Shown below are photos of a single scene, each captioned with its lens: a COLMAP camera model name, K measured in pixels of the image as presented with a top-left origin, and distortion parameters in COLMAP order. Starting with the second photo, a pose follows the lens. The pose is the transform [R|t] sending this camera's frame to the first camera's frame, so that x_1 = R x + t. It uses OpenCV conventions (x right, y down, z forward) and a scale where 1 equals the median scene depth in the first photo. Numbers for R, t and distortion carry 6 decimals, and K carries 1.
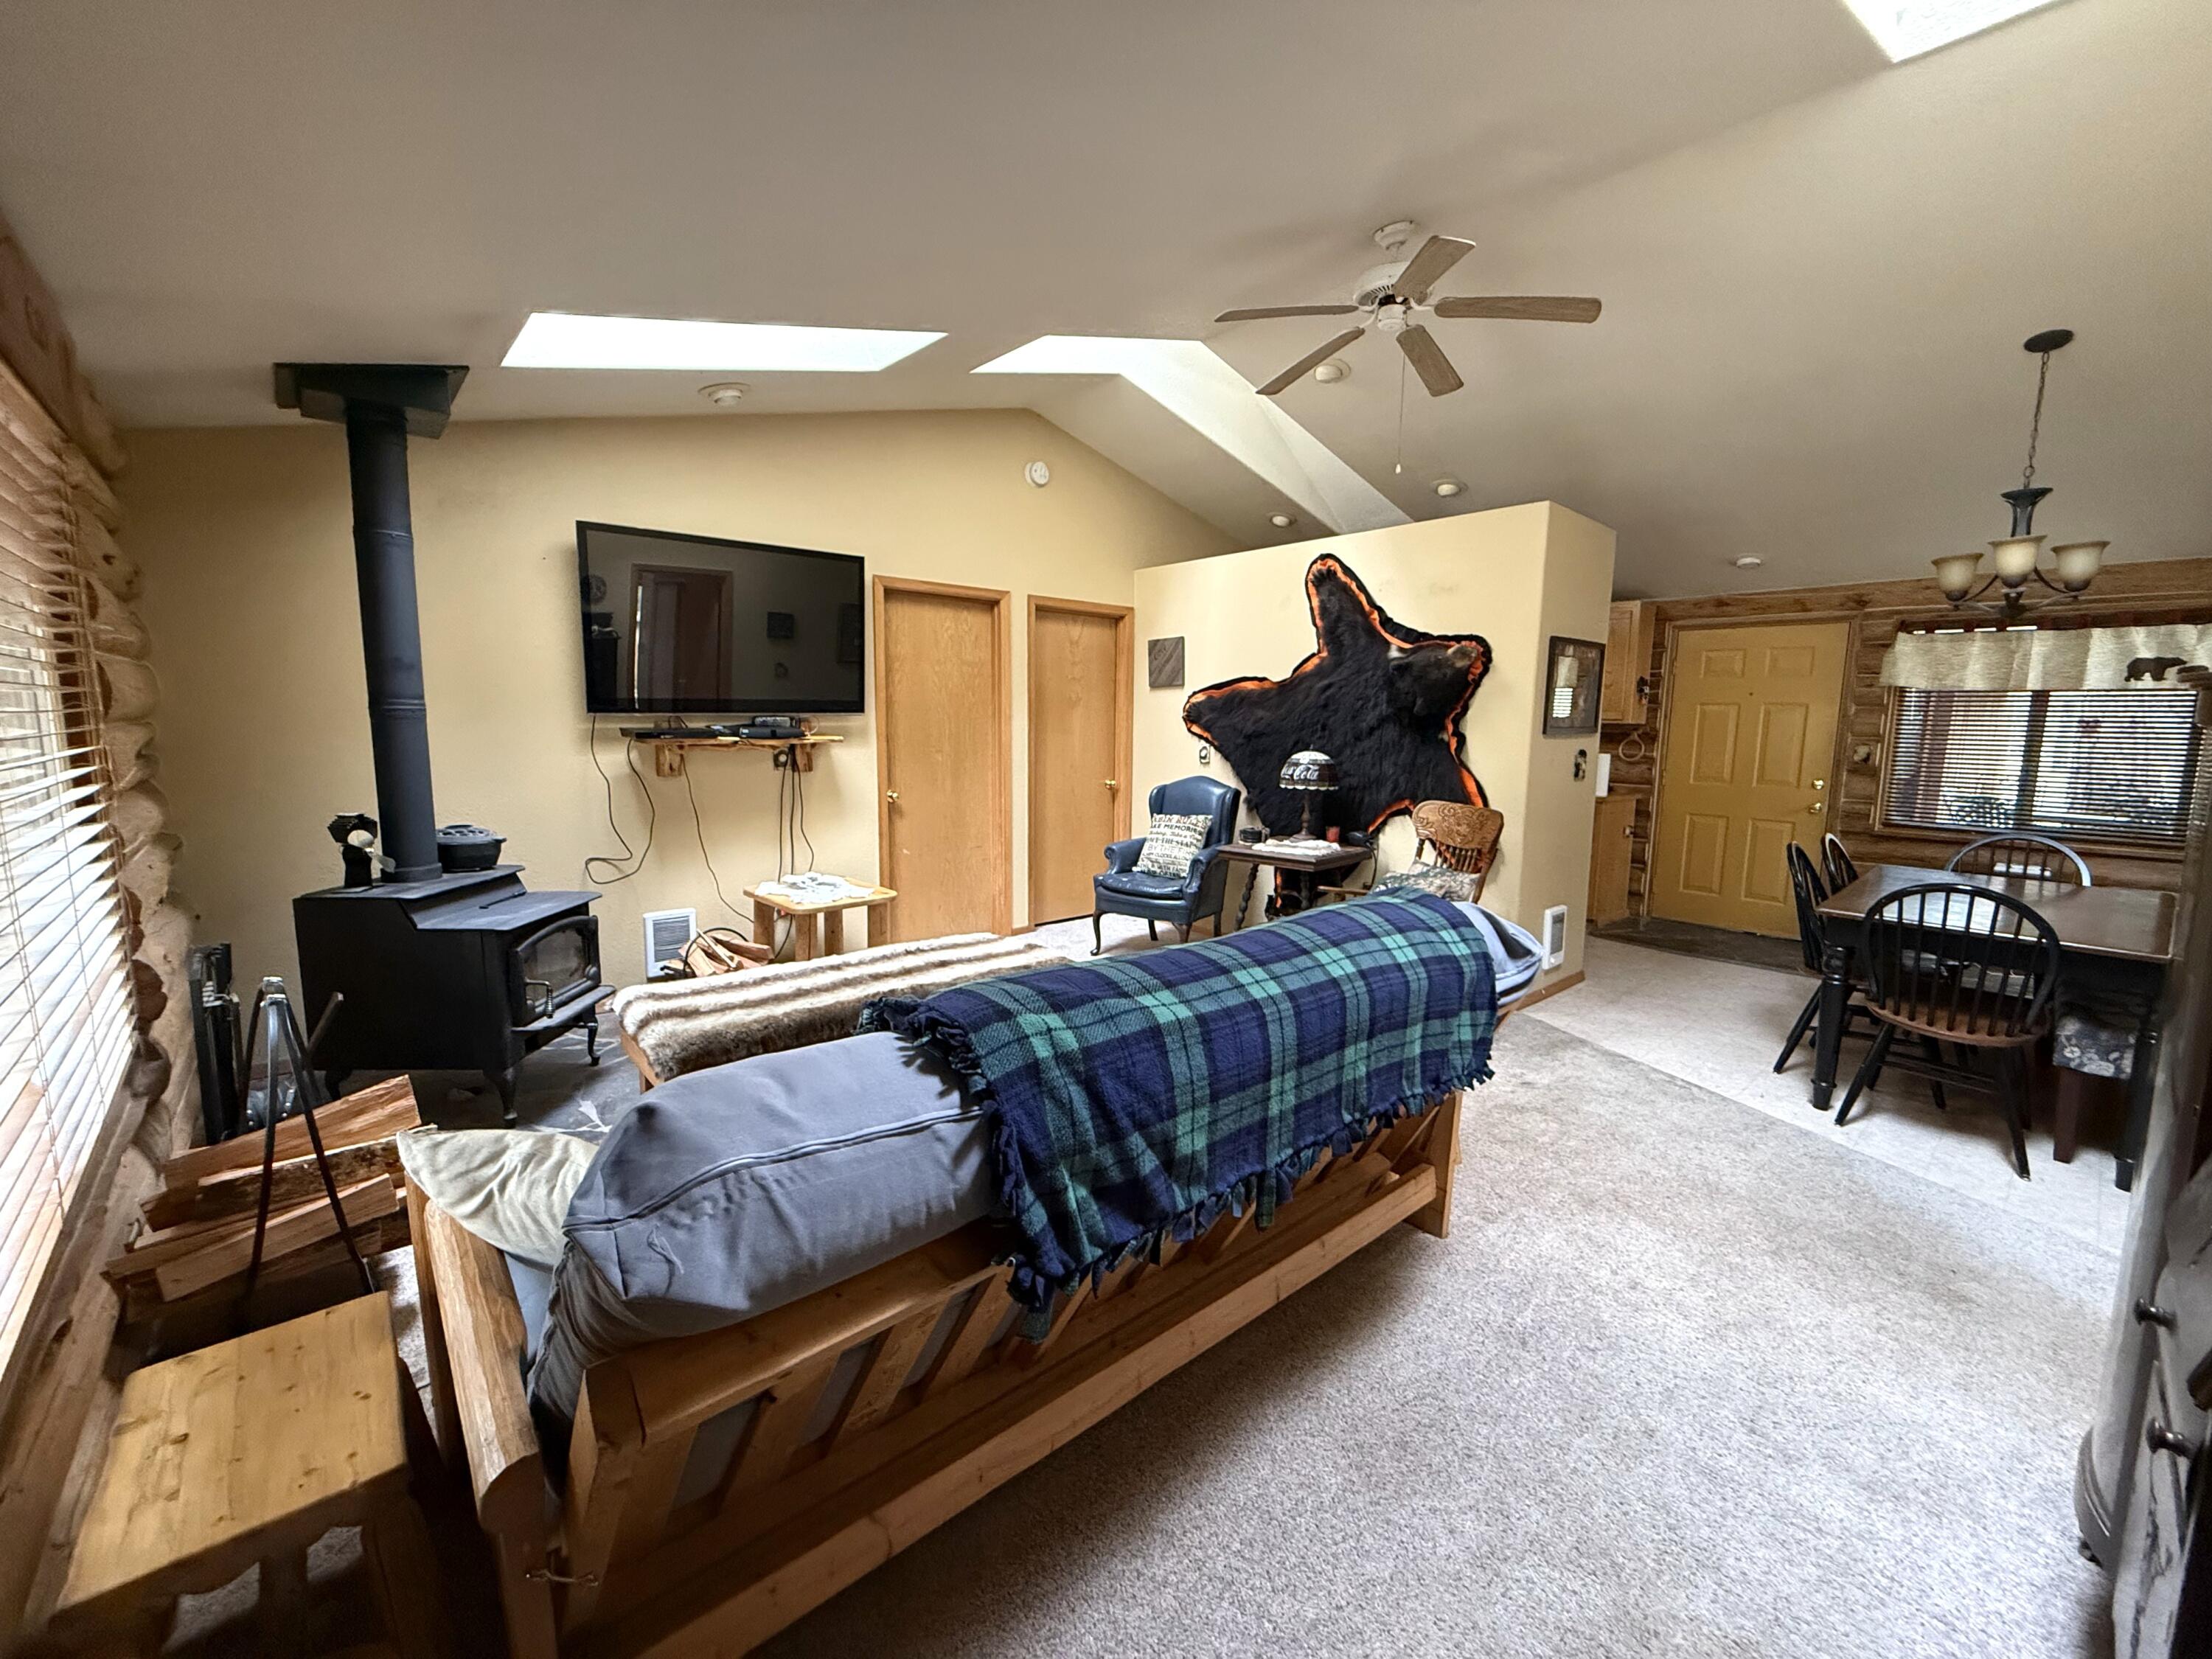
lens RADIAL K [[884.7, 0, 1099.0], [0, 884.7, 829.6], [0, 0, 1]] dist [0.000782, -0.000270]
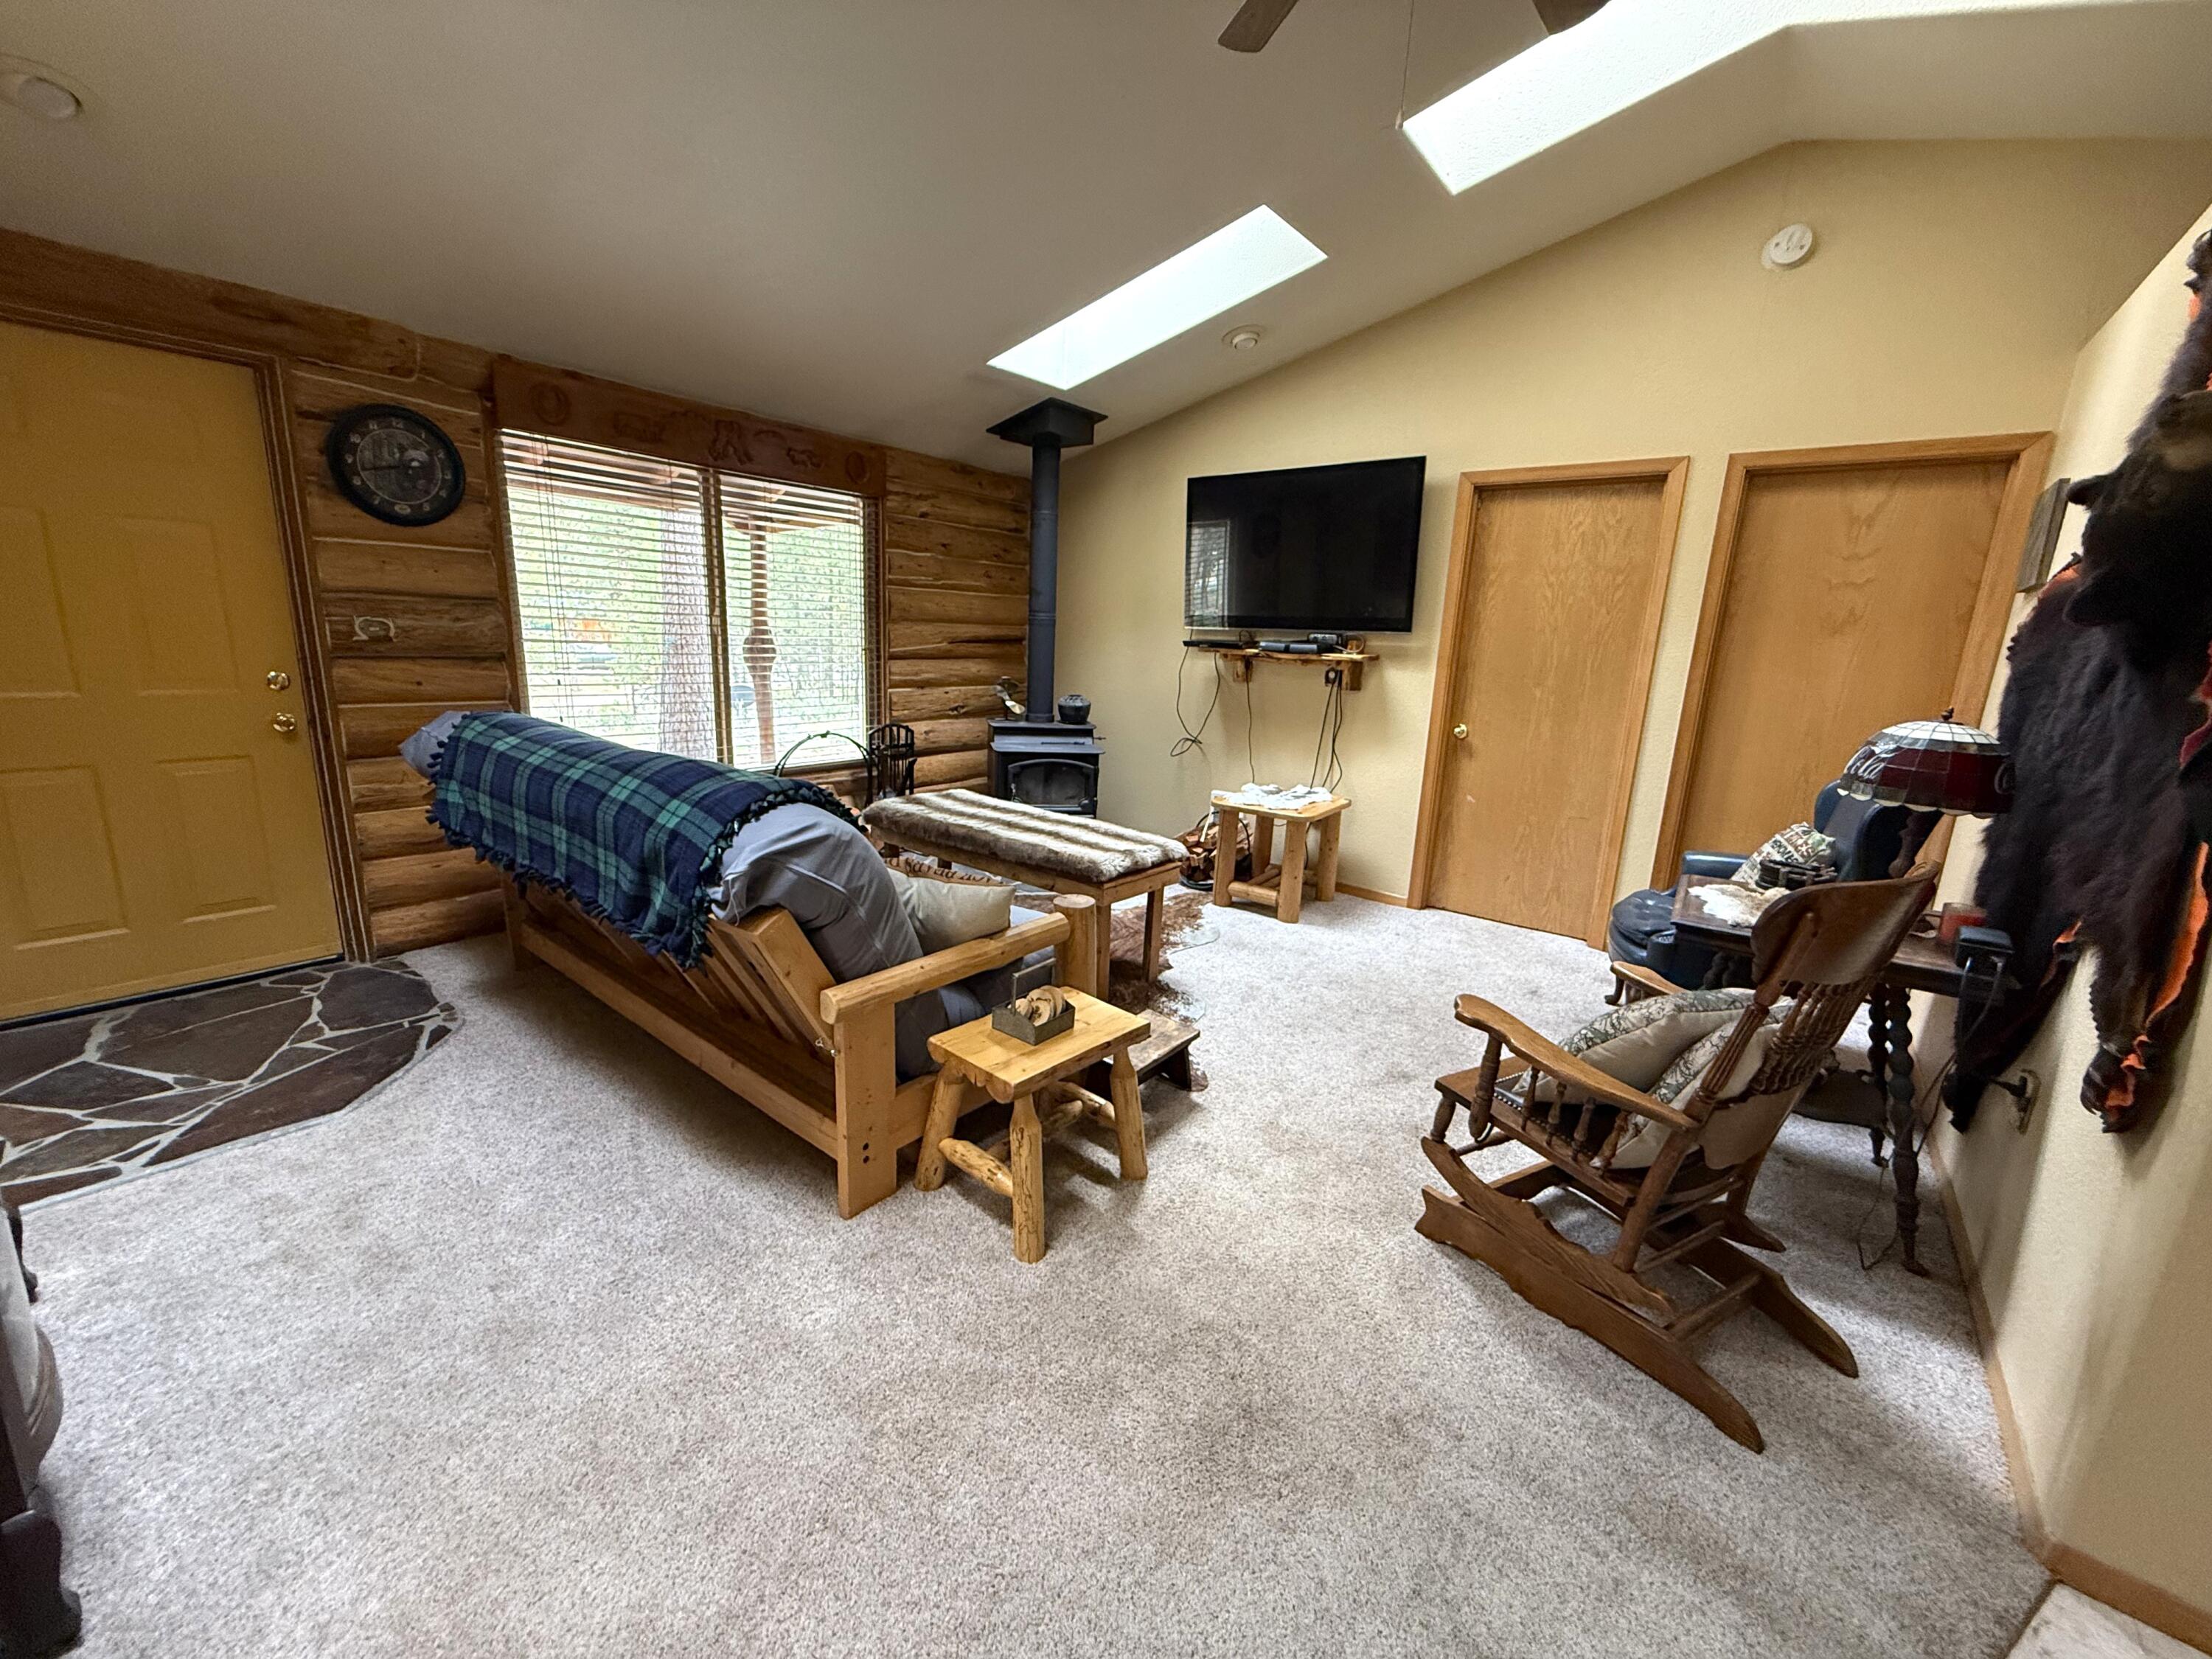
lens RADIAL K [[884.7, 0, 1099.0], [0, 884.7, 829.6], [0, 0, 1]] dist [0.000782, -0.000270]
pose [[0.173882, 0.213317, -0.961385, 0.598082], [-0.163421, 0.968971, 0.185443, -0.050538], [0.971112, 0.124865, 0.203347, 0.520619]]
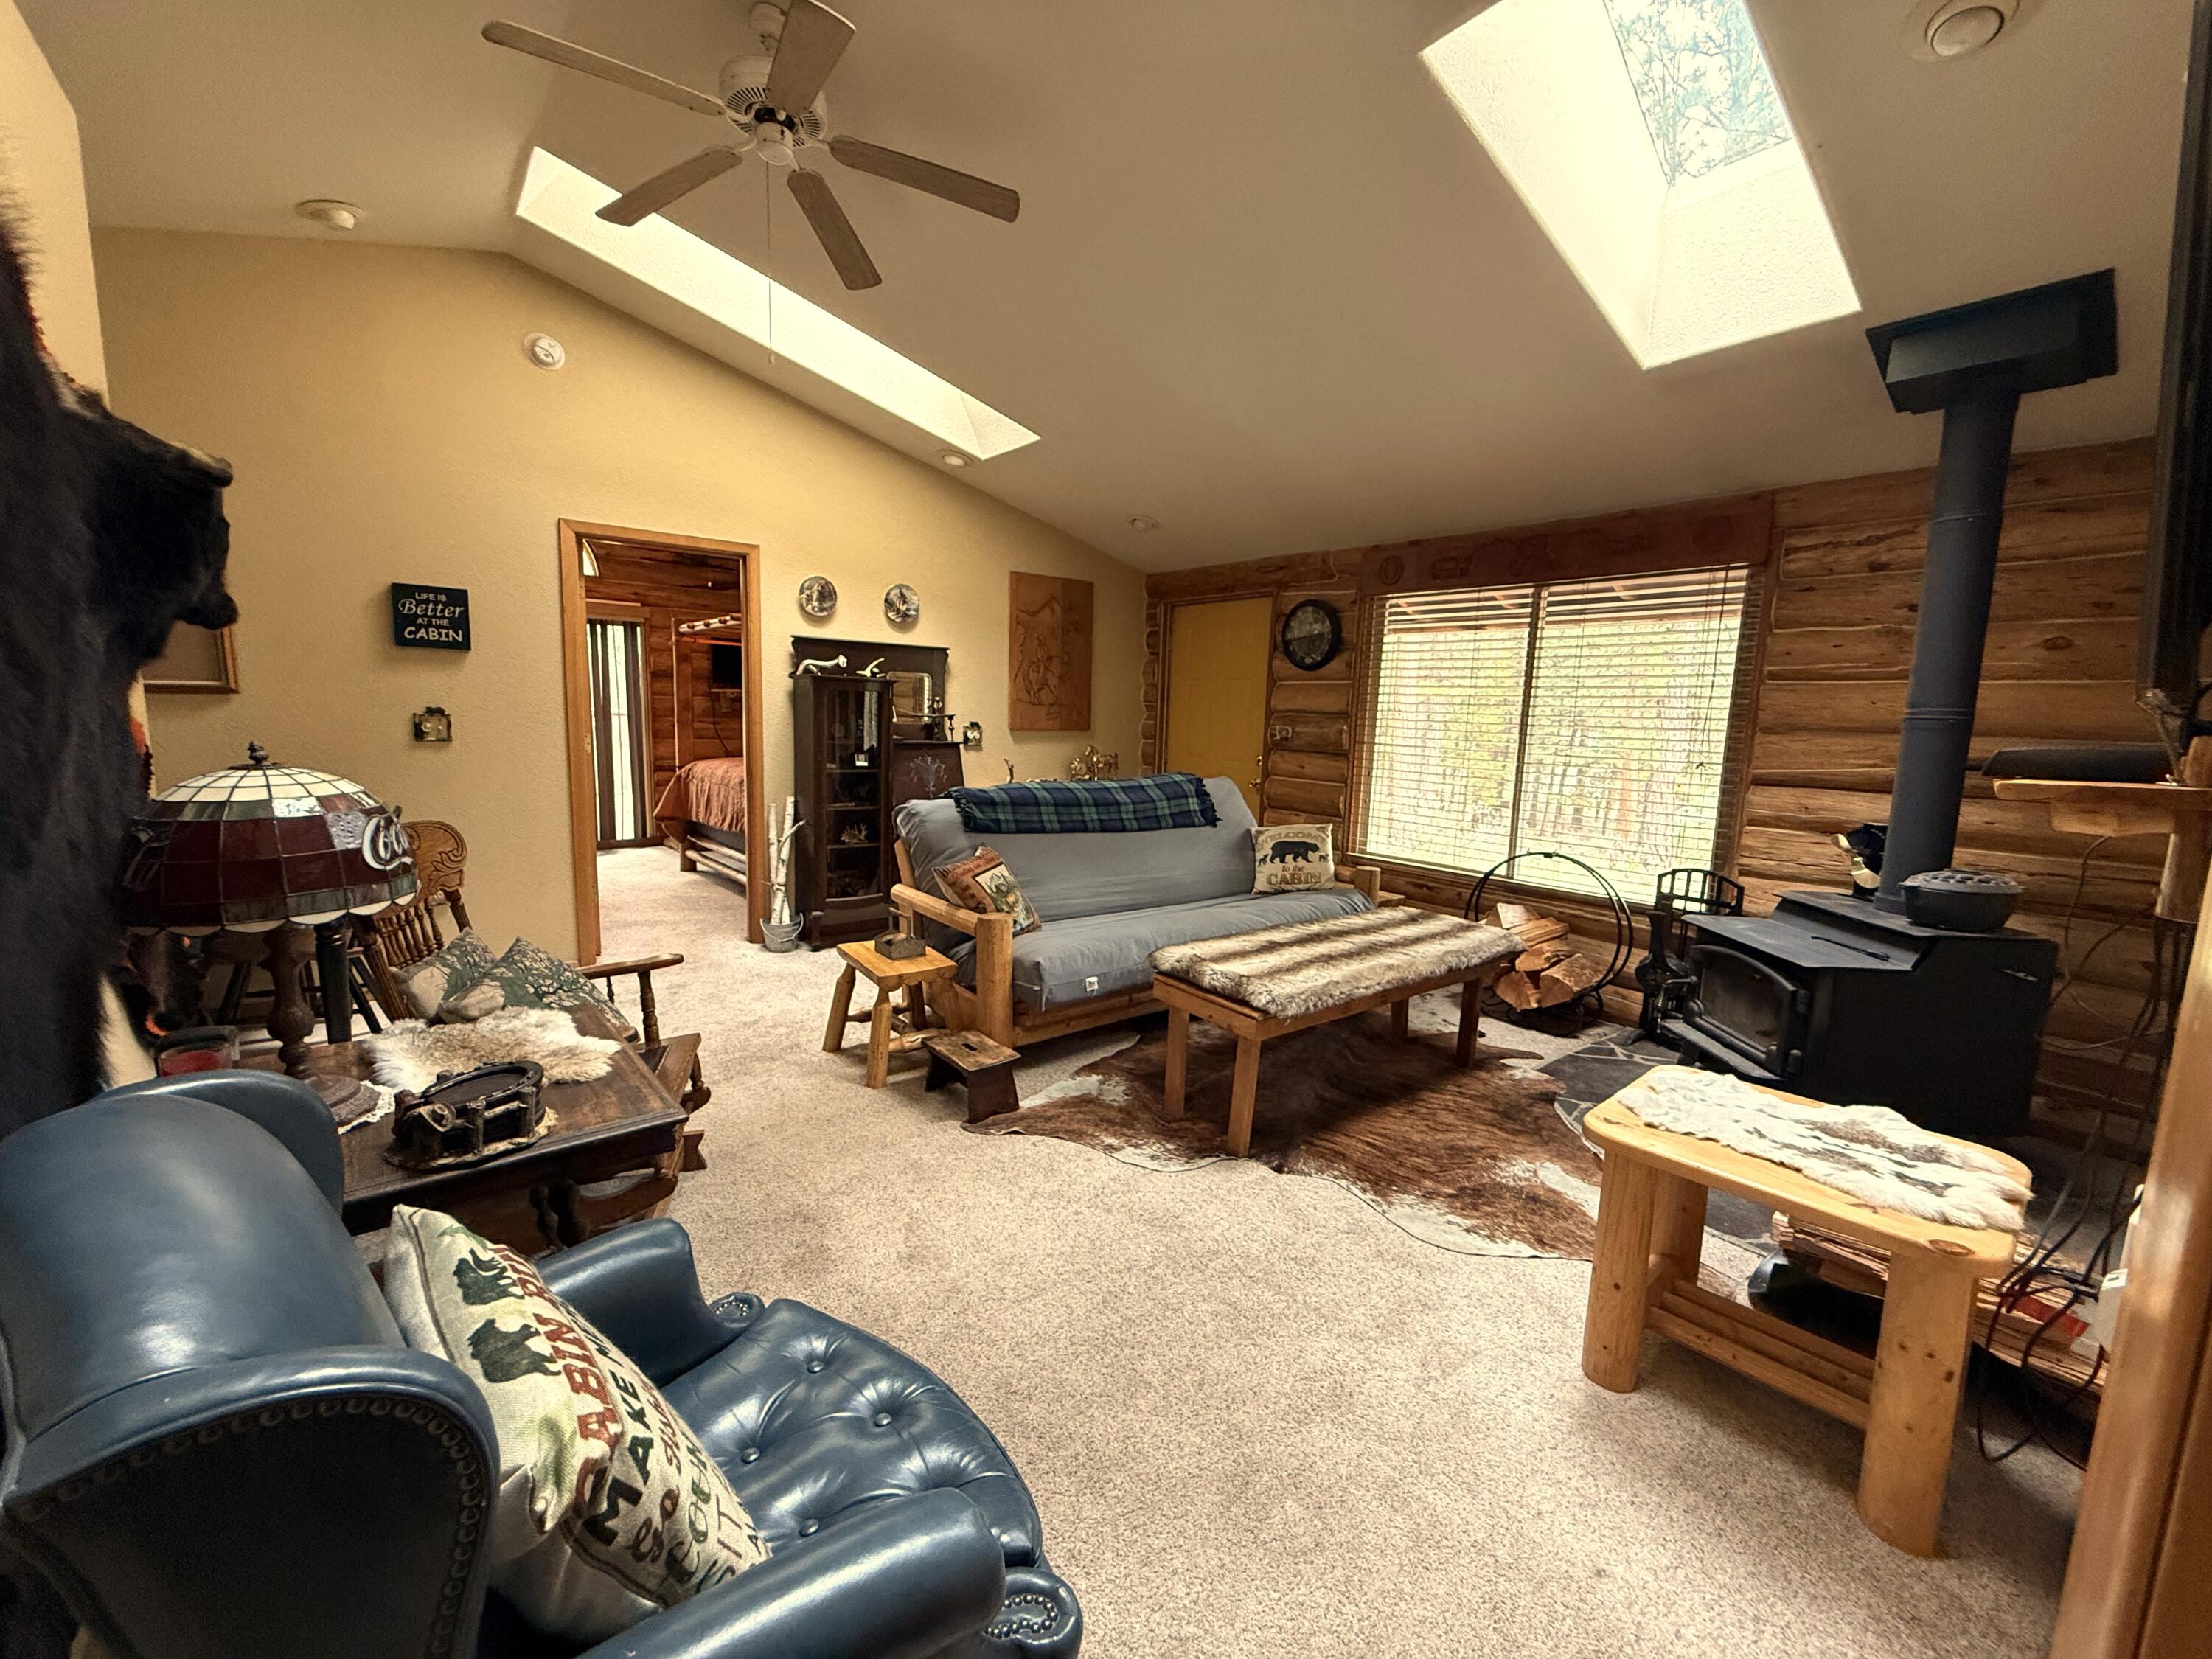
lens RADIAL K [[884.7, 0, 1099.0], [0, 884.7, 829.6], [0, 0, 1]] dist [0.000782, -0.000270]
pose [[-0.996965, -0.052852, 0.057161, -0.012625], [-0.036561, 0.966092, 0.255598, -0.144113], [-0.068732, 0.252733, -0.965092, 1.236857]]
